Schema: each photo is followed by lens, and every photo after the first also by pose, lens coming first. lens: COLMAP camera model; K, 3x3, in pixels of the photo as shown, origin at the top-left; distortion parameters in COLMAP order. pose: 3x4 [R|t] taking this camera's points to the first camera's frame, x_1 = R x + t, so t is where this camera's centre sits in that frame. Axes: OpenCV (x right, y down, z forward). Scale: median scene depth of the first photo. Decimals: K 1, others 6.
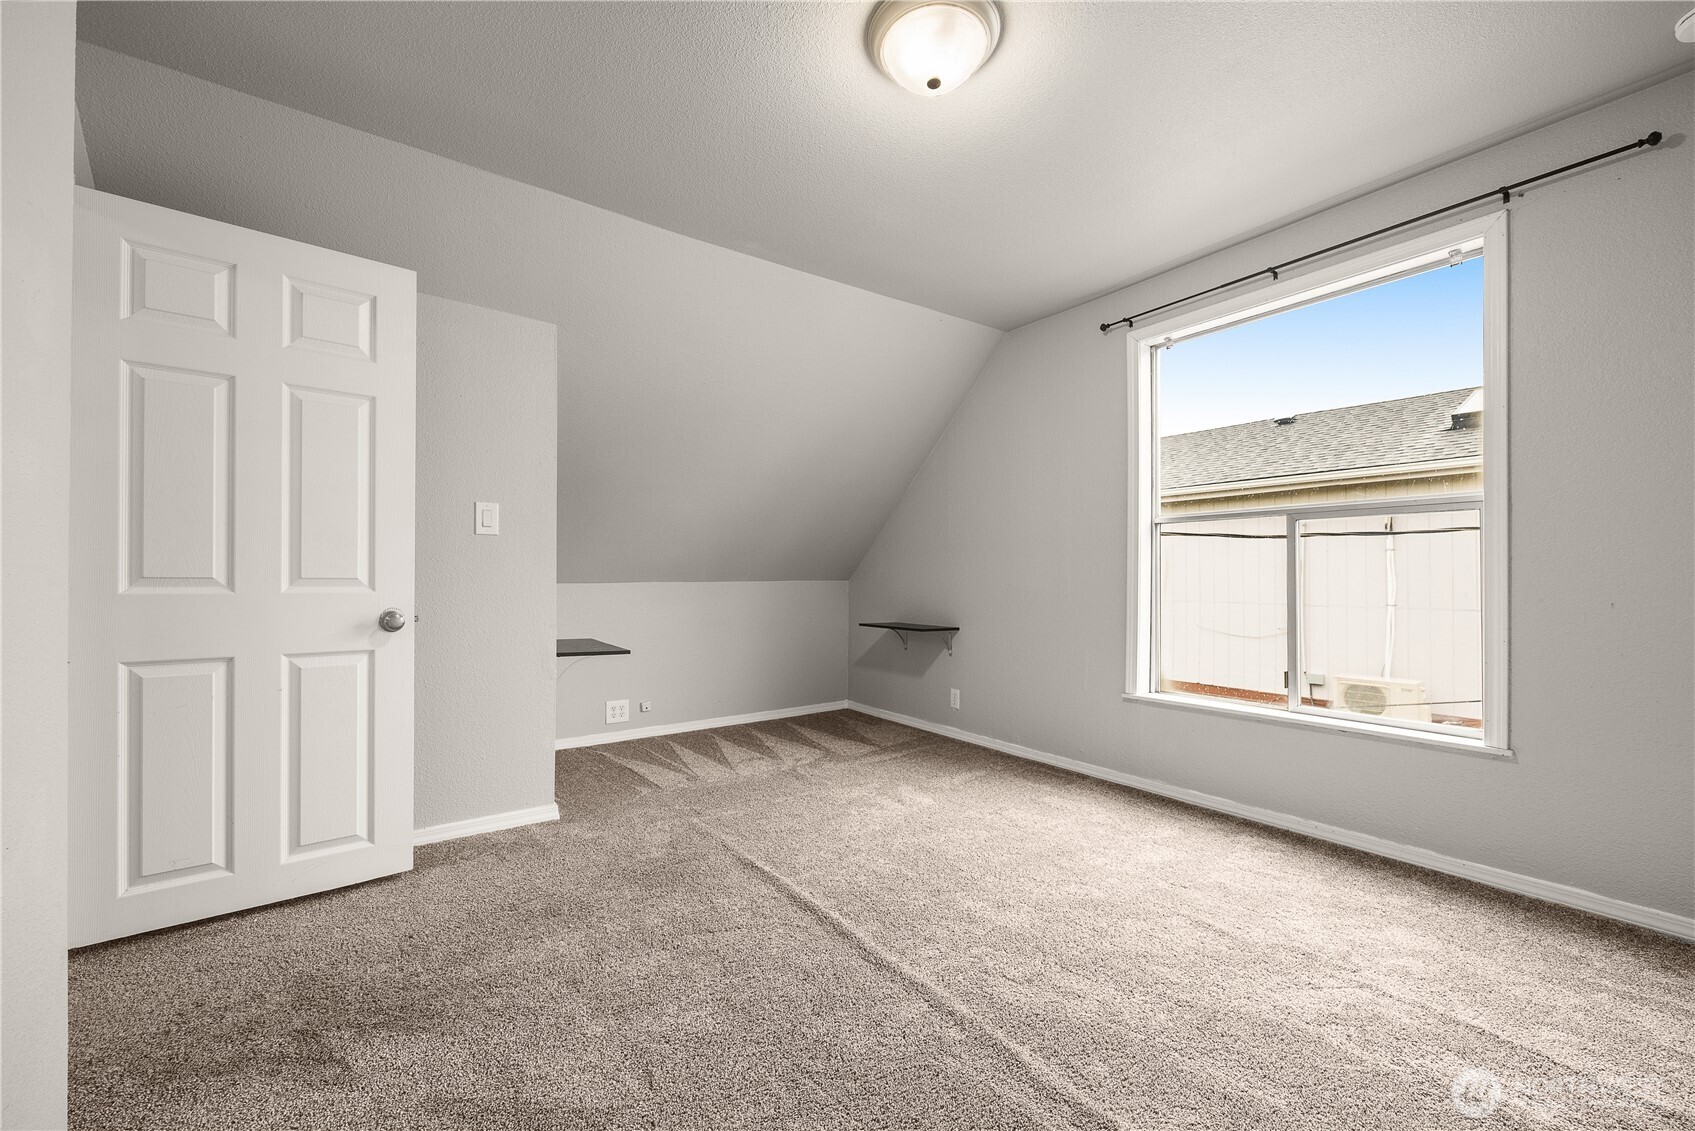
lens RADIAL K [[675.7, 0, 847.5], [0, 675.7, 565.5], [0, 0, 1]] dist [-0.001153, -0.000121]
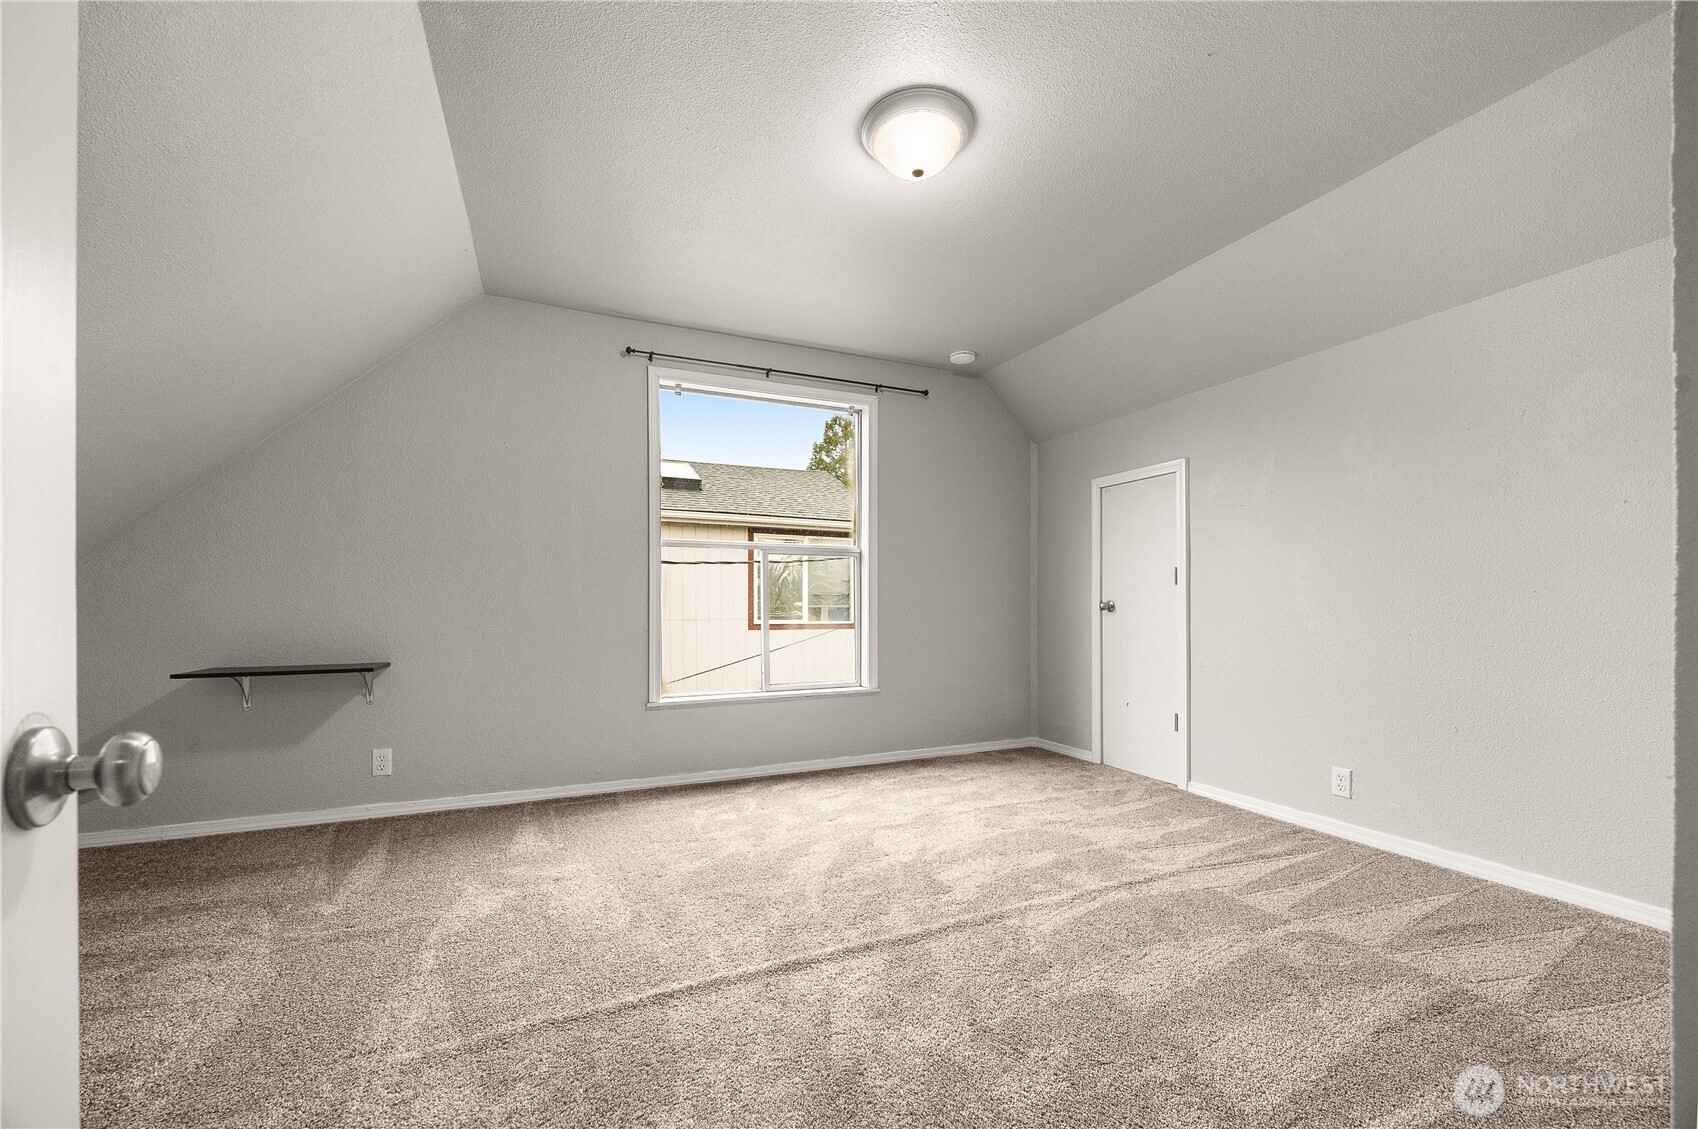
lens RADIAL K [[669.6, 0, 852.3], [0, 669.6, 592.8], [0, 0, 1]] dist [-0.002198, 0.000011]
pose [[0.191740, 0.008558, 0.981409, -0.562009], [-0.020049, 0.999787, -0.004801, 0.013581], [-0.981241, -0.018755, 0.191870, 0.477540]]
